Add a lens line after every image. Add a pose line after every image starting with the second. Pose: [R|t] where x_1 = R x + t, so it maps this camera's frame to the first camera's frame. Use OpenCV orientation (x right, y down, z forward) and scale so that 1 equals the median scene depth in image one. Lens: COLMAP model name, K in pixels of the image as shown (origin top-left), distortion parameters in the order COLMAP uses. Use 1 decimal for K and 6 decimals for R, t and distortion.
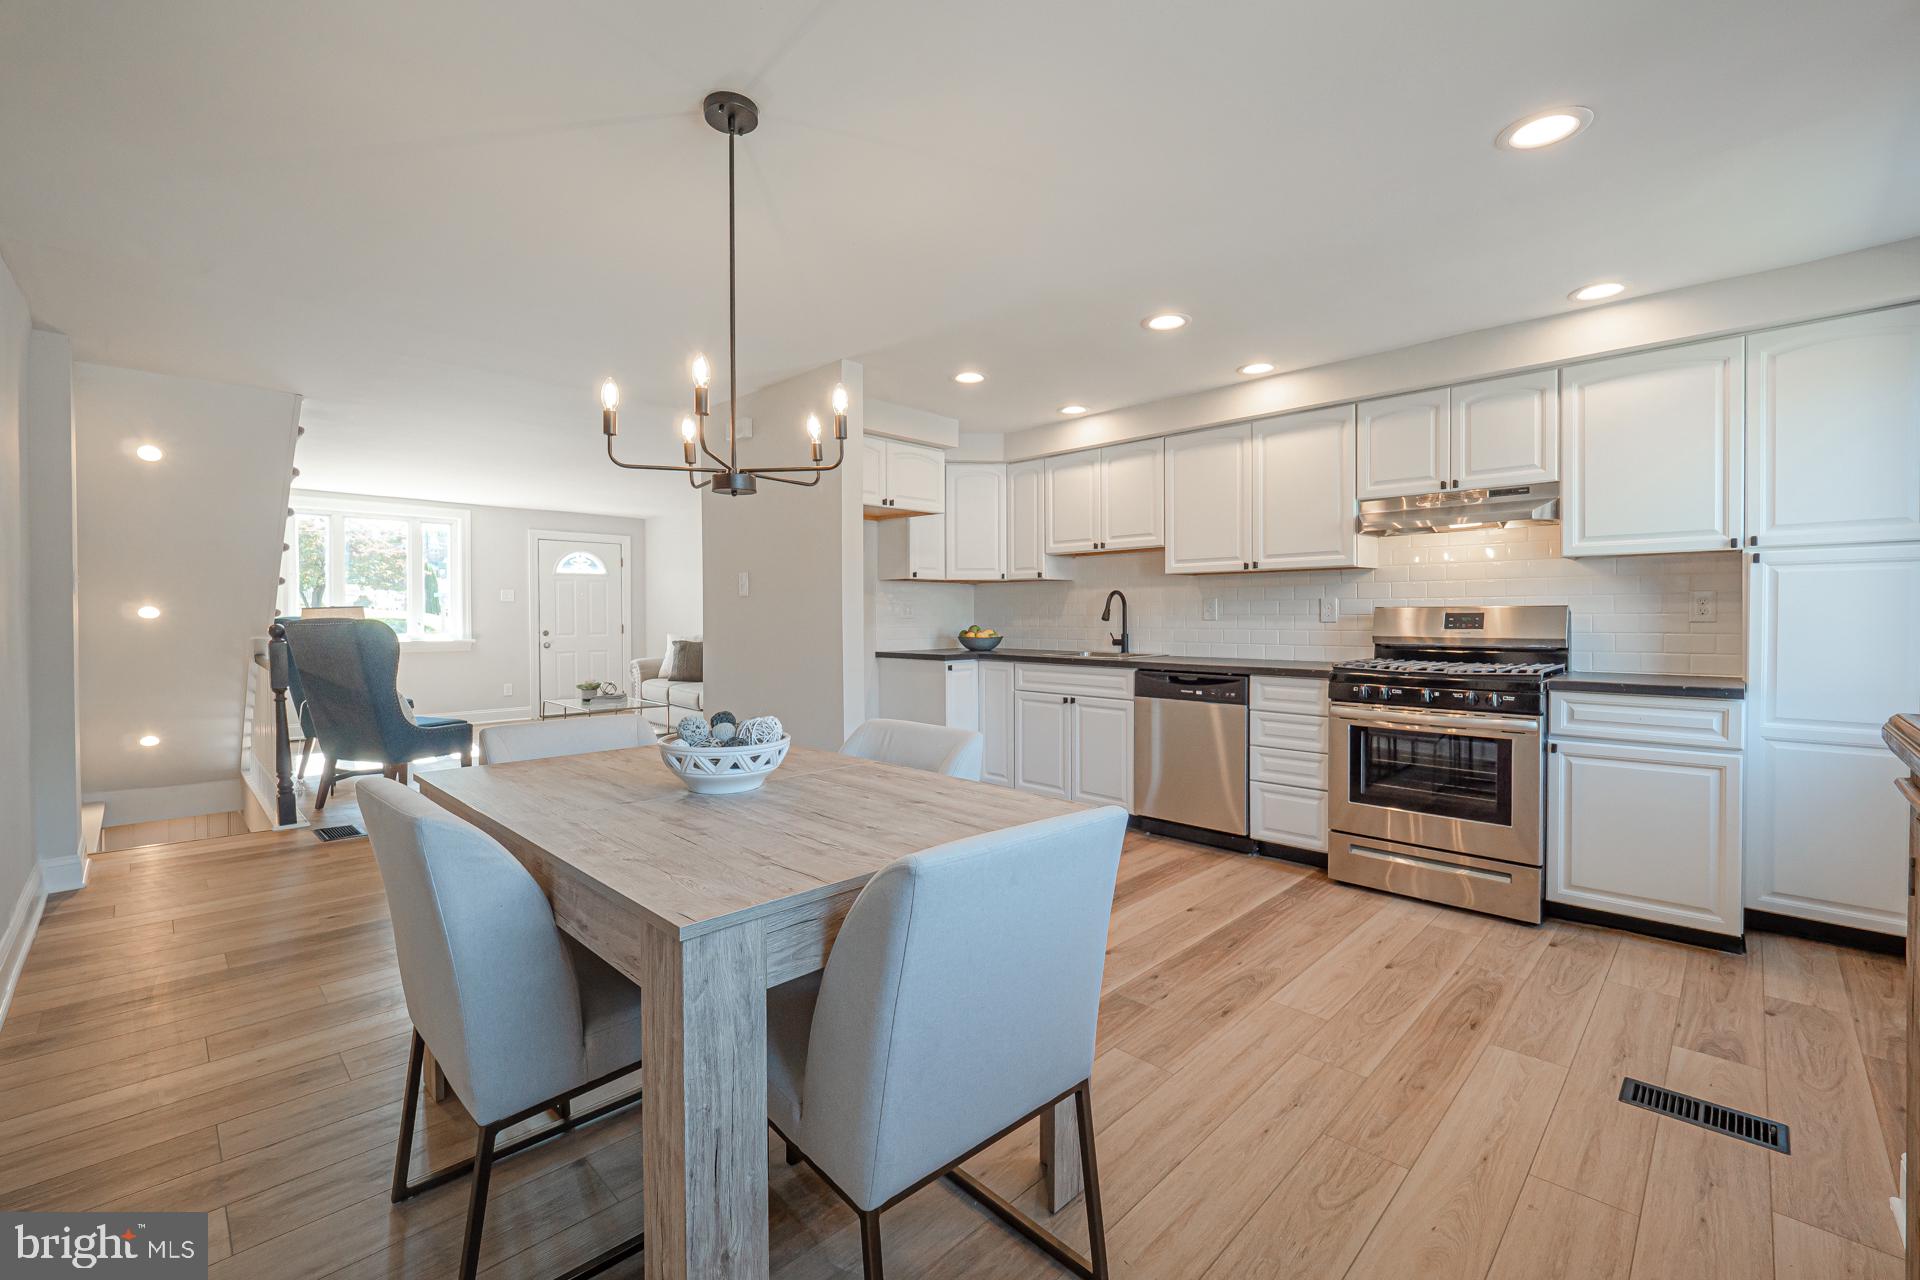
lens RADIAL K [[796.7, 0, 937.5], [0, 796.7, 628.1], [0, 0, 1]] dist [0.005815, -0.011116]
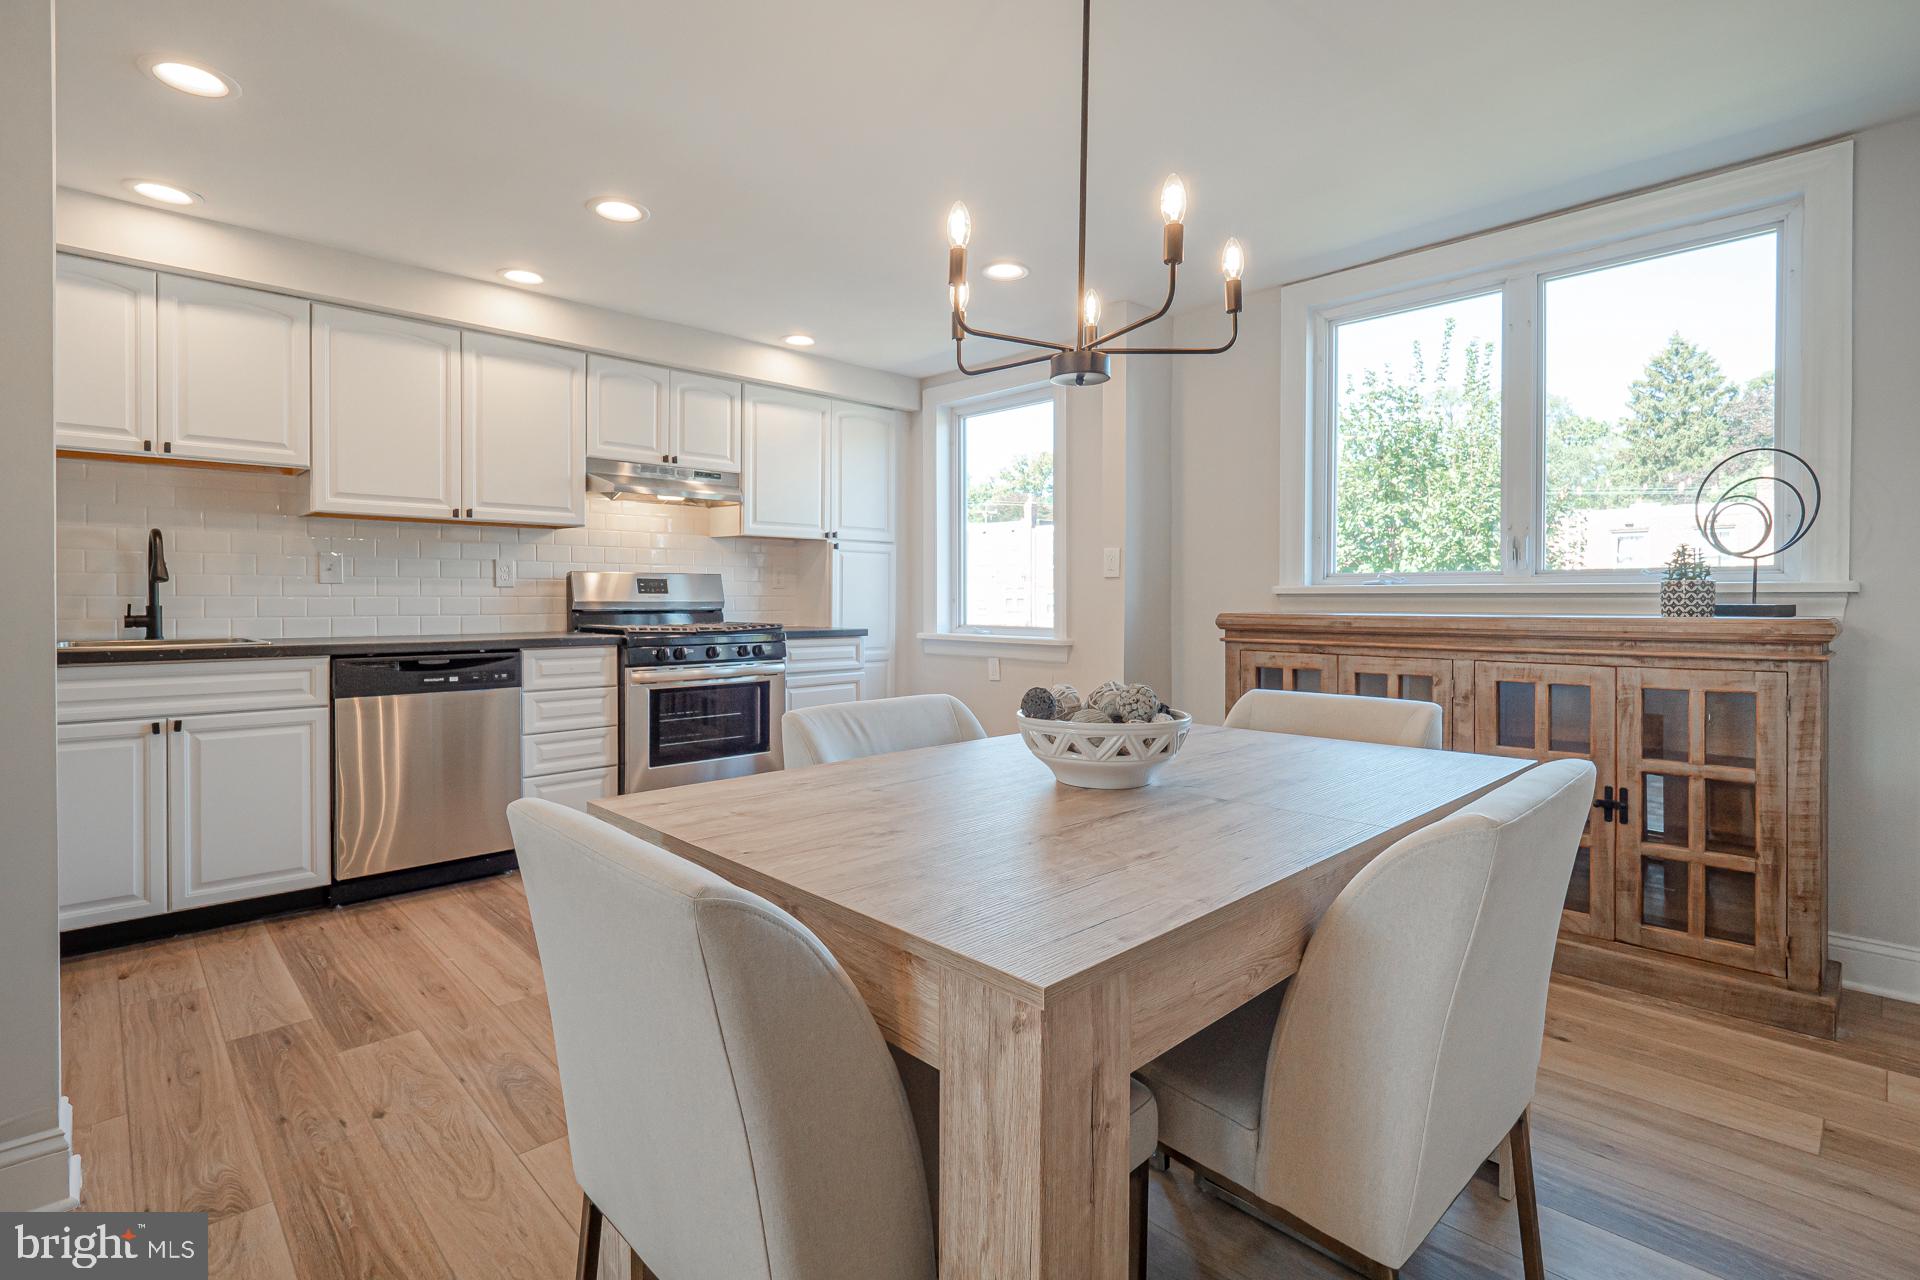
lens RADIAL K [[907.0, 0, 951.3], [0, 907.0, 609.6], [0, 0, 1]] dist [0.016273, -0.016888]
pose [[0.011611, -0.011008, 0.999872, -0.553773], [0.014595, 0.999835, 0.010838, 0.014927], [-0.999826, 0.014467, 0.011770, 0.568425]]
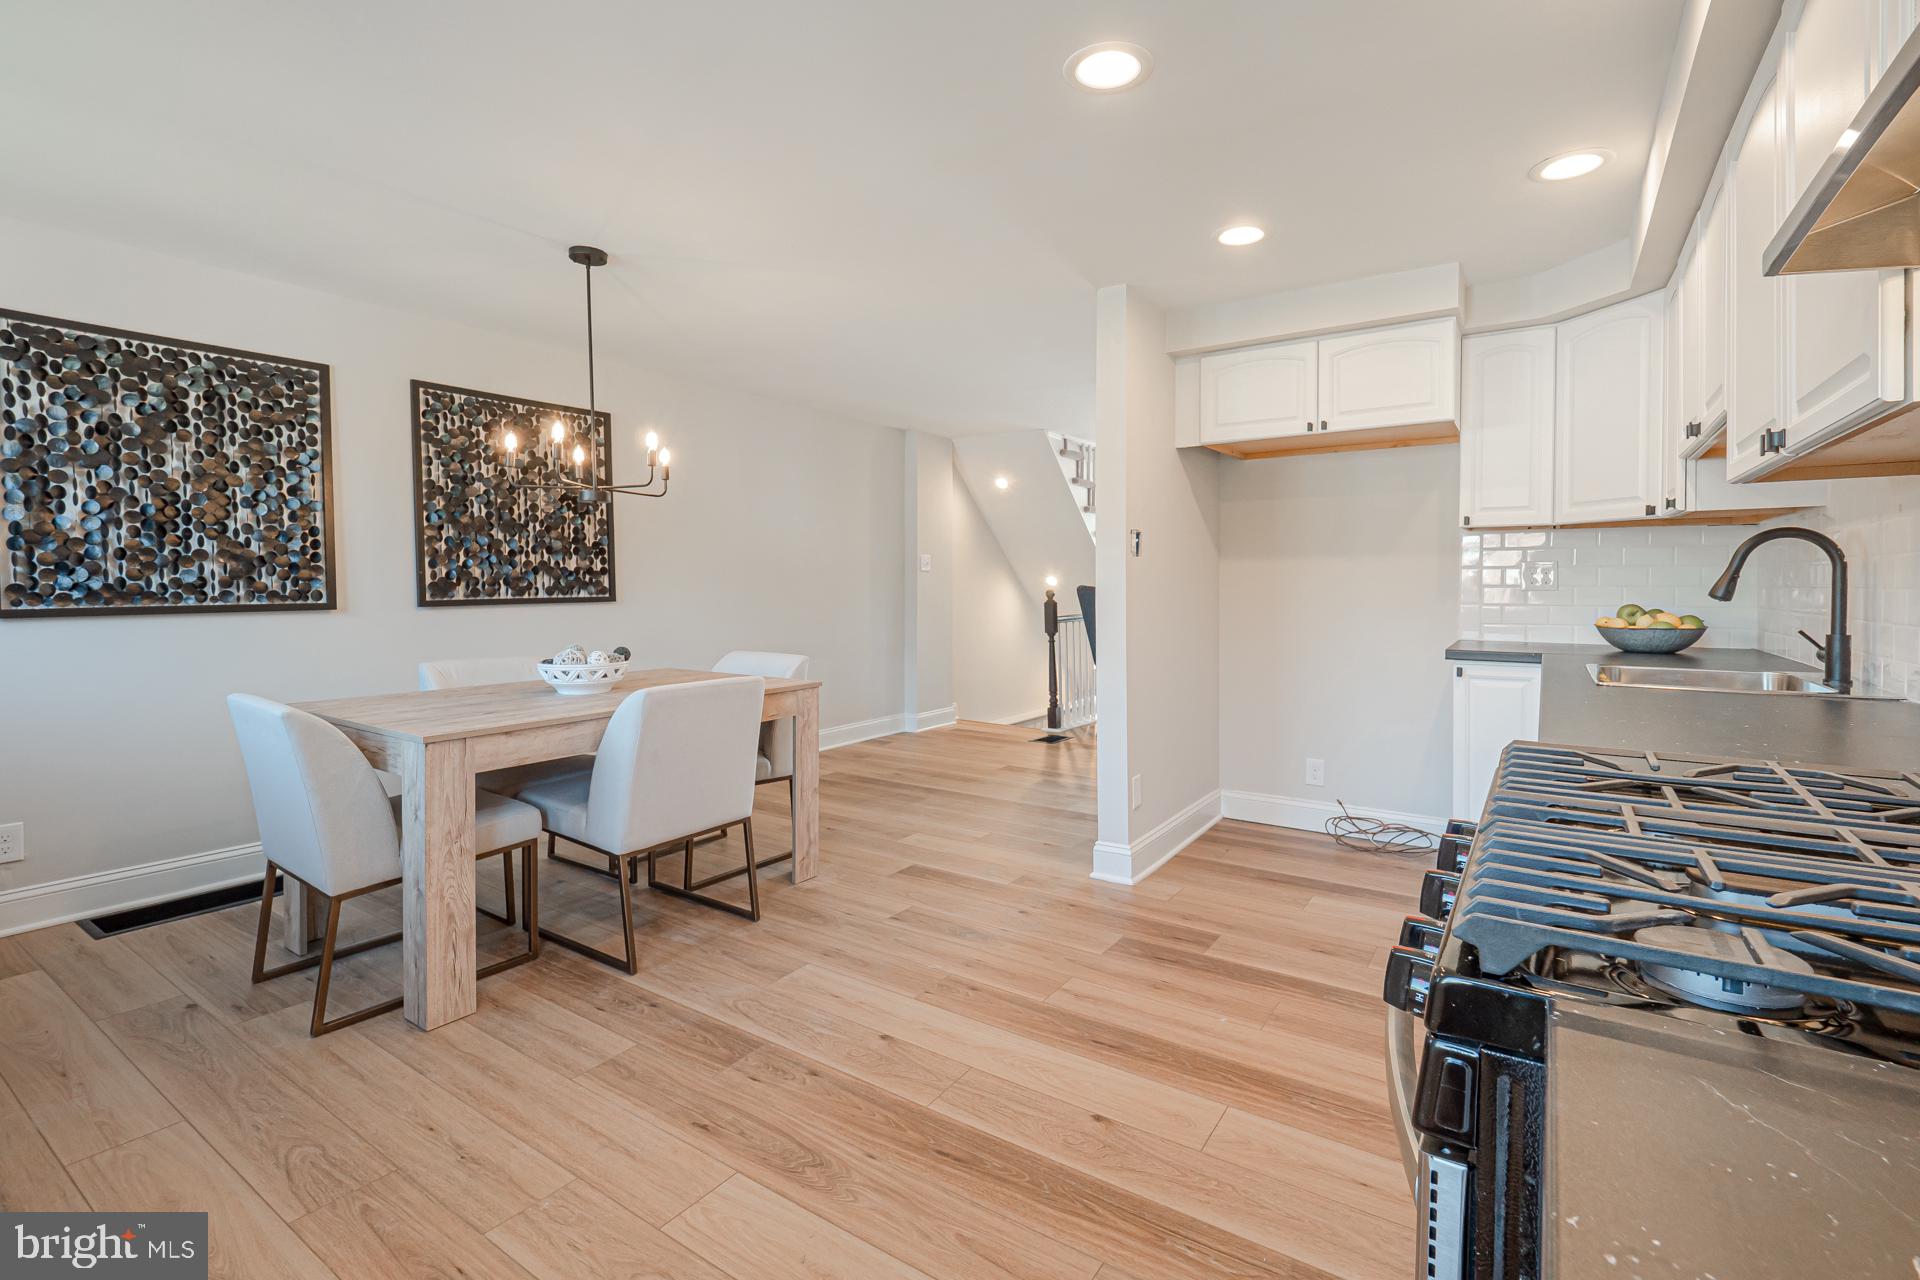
lens RADIAL K [[788.5, 0, 968.8], [0, 788.5, 621.5], [0, 0, 1]] dist [0.003459, 0.000311]
pose [[0.246656, 0.054144, -0.967589, 0.701869], [-0.011287, 0.998531, 0.052998, -0.023438], [0.969037, -0.002151, 0.246904, 0.663698]]
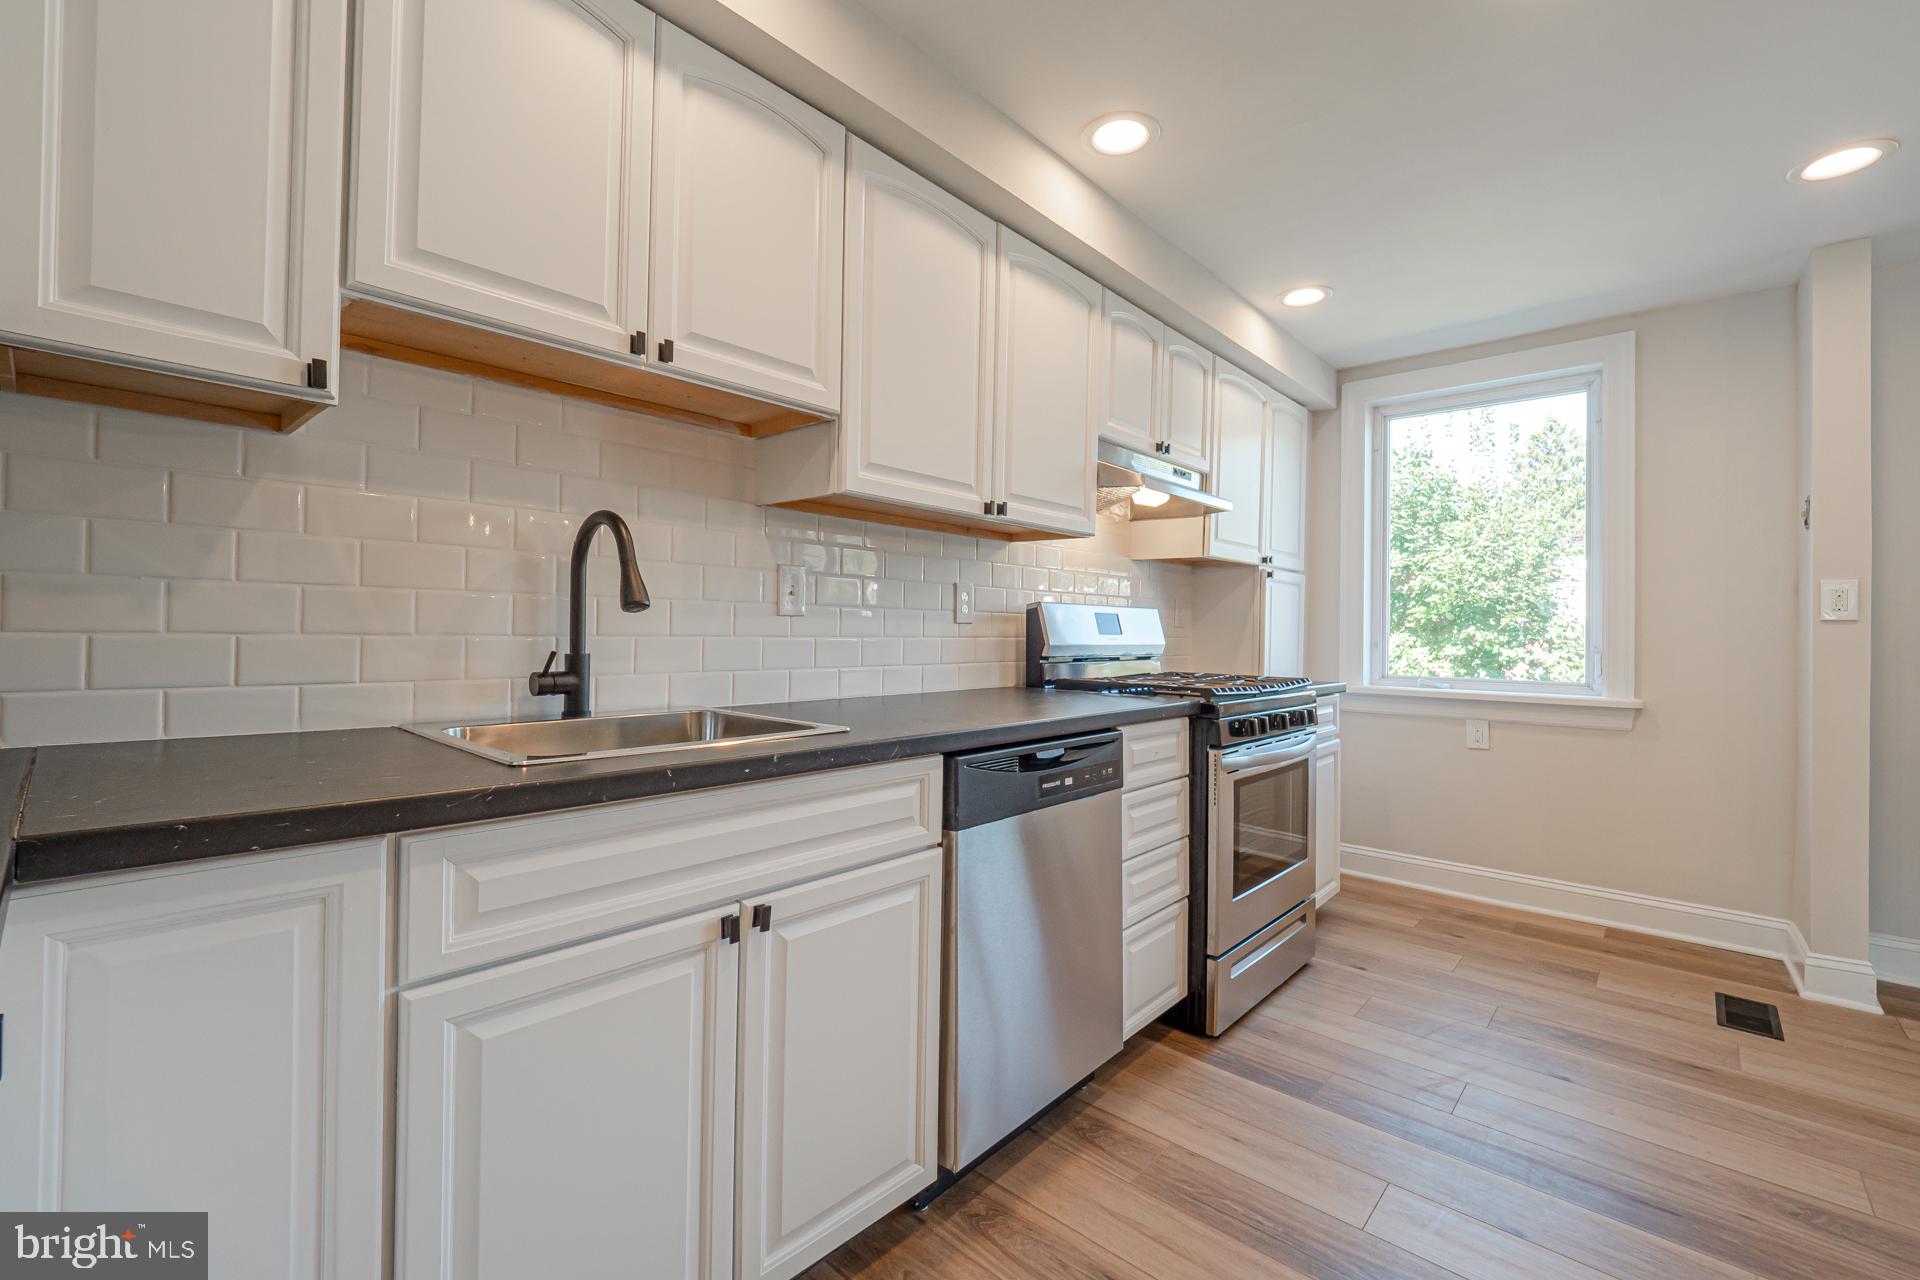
lens RADIAL K [[796.7, 0, 937.5], [0, 796.7, 628.1], [0, 0, 1]] dist [0.005815, -0.011116]
pose [[-0.049821, 0.005486, 0.998743, -0.113126], [0.002580, 0.999982, -0.005364, -0.001194], [-0.998755, 0.002310, -0.049834, 1.181110]]
